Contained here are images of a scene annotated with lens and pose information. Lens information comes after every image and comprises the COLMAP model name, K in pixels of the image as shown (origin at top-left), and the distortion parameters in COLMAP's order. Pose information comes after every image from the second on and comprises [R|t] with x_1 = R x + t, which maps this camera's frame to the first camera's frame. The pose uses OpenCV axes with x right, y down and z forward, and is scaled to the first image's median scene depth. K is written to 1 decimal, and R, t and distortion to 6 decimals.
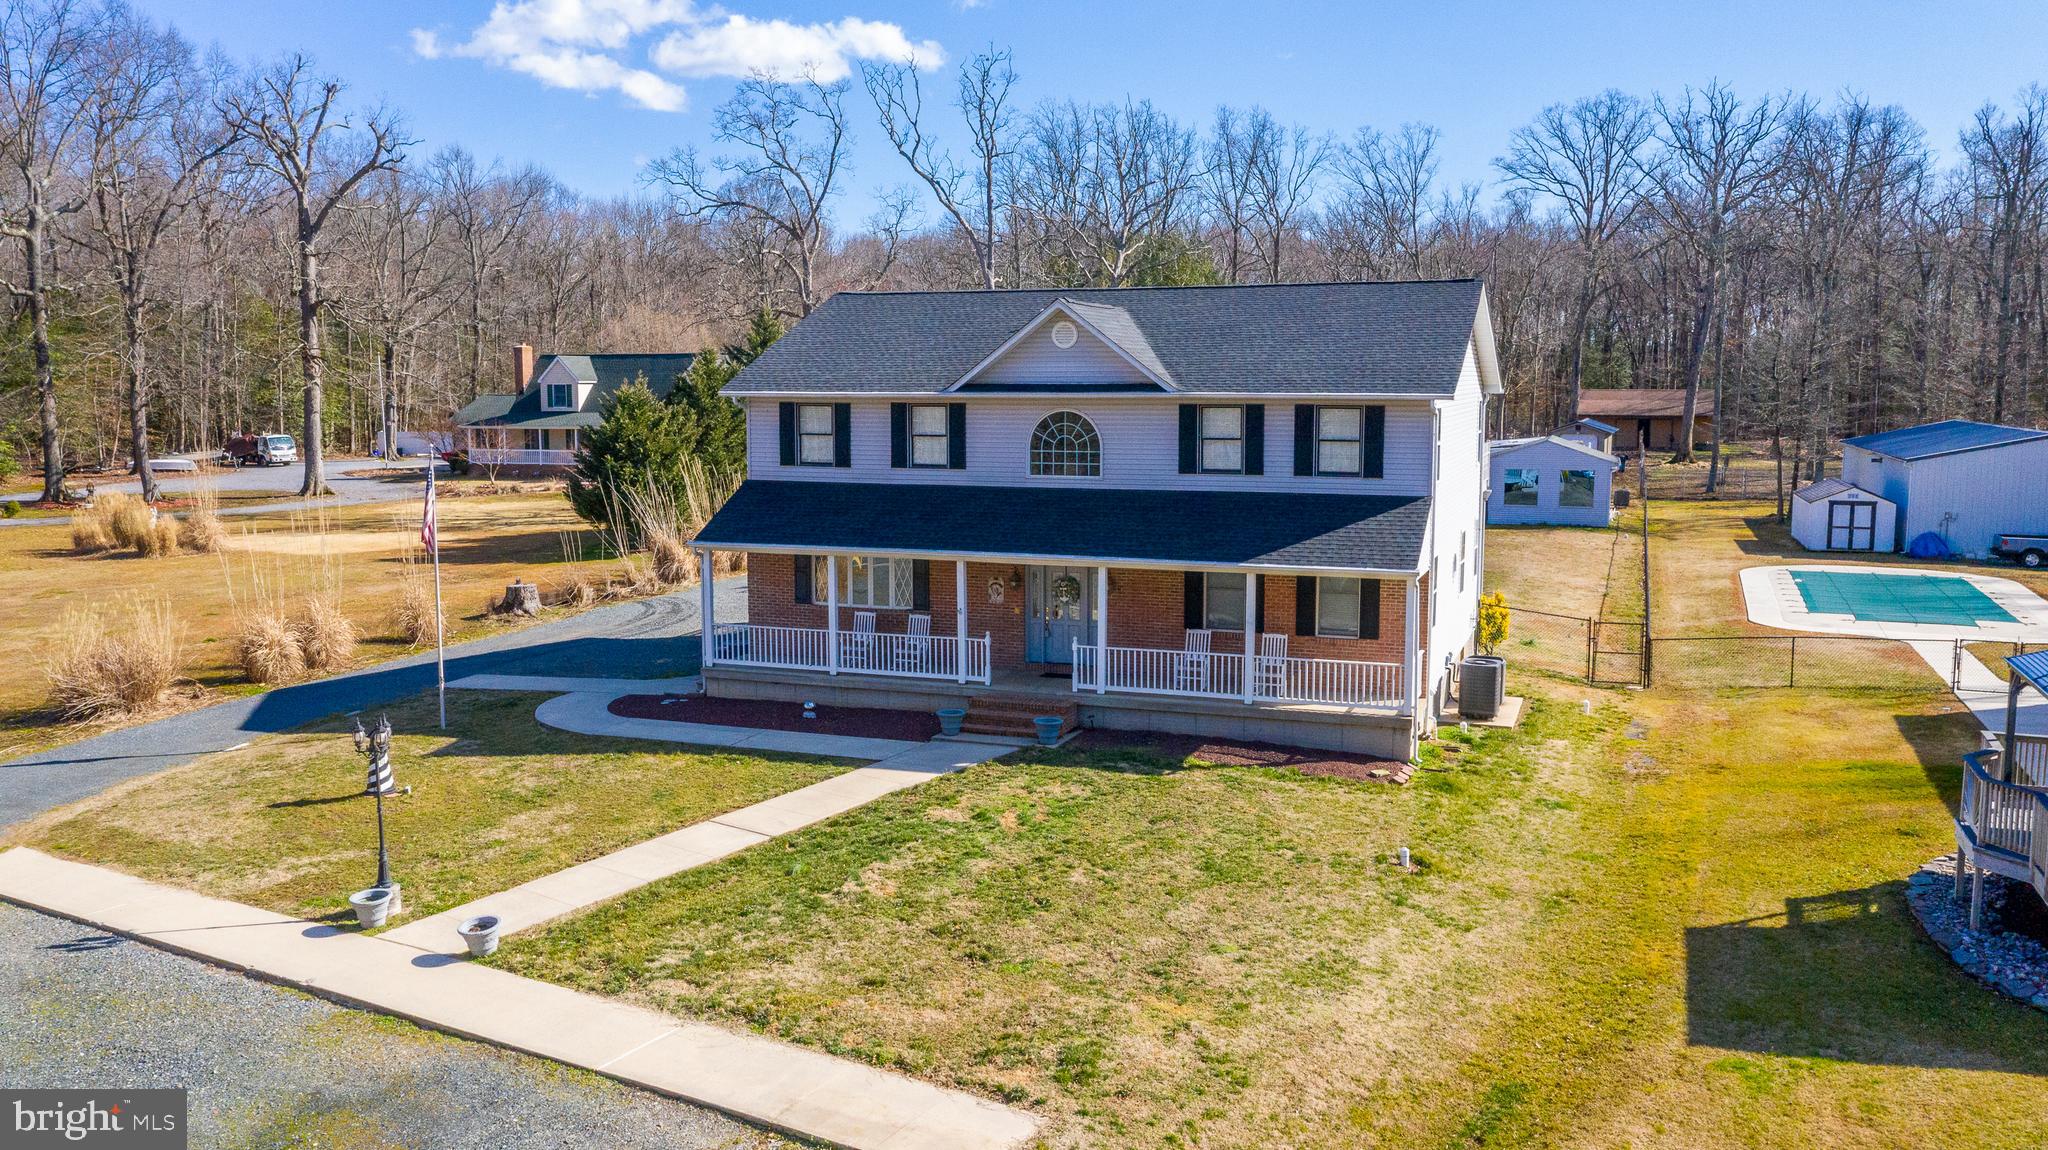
lens RADIAL K [[1626.3, 0, 1024.0], [0, 1626.3, 575.0], [0, 0, 1]] dist [-0.013835, 0.005961]
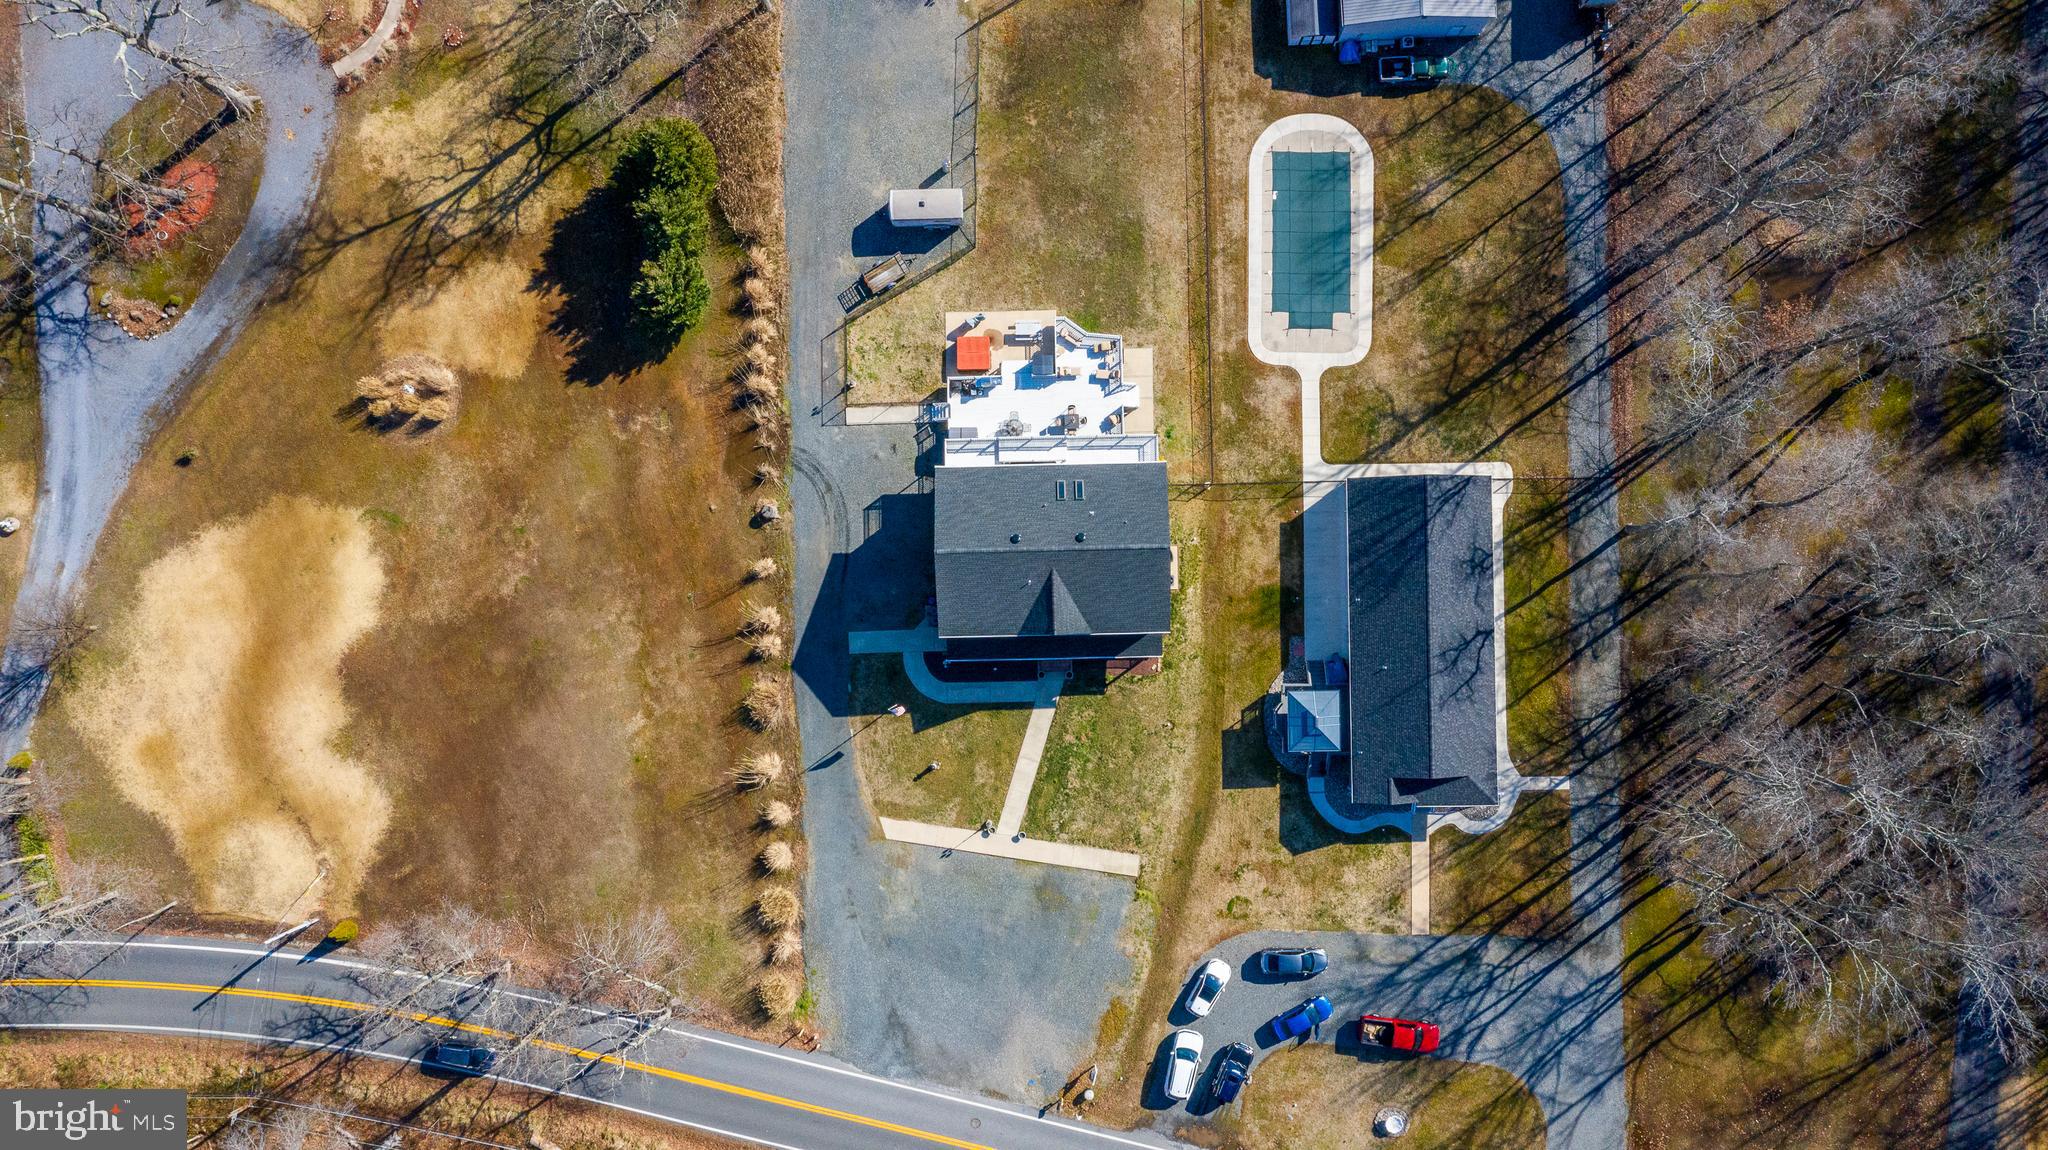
lens RADIAL K [[1633.0, 0, 1023.6], [0, 1633.0, 580.8], [0, 0, 1]] dist [-0.012658, 0.005270]
pose [[0.927014, -0.374590, -0.018100, 0.067229], [0.066183, 0.115900, 0.991053, -3.723899], [-0.369141, -0.919918, 0.132232, 0.728235]]
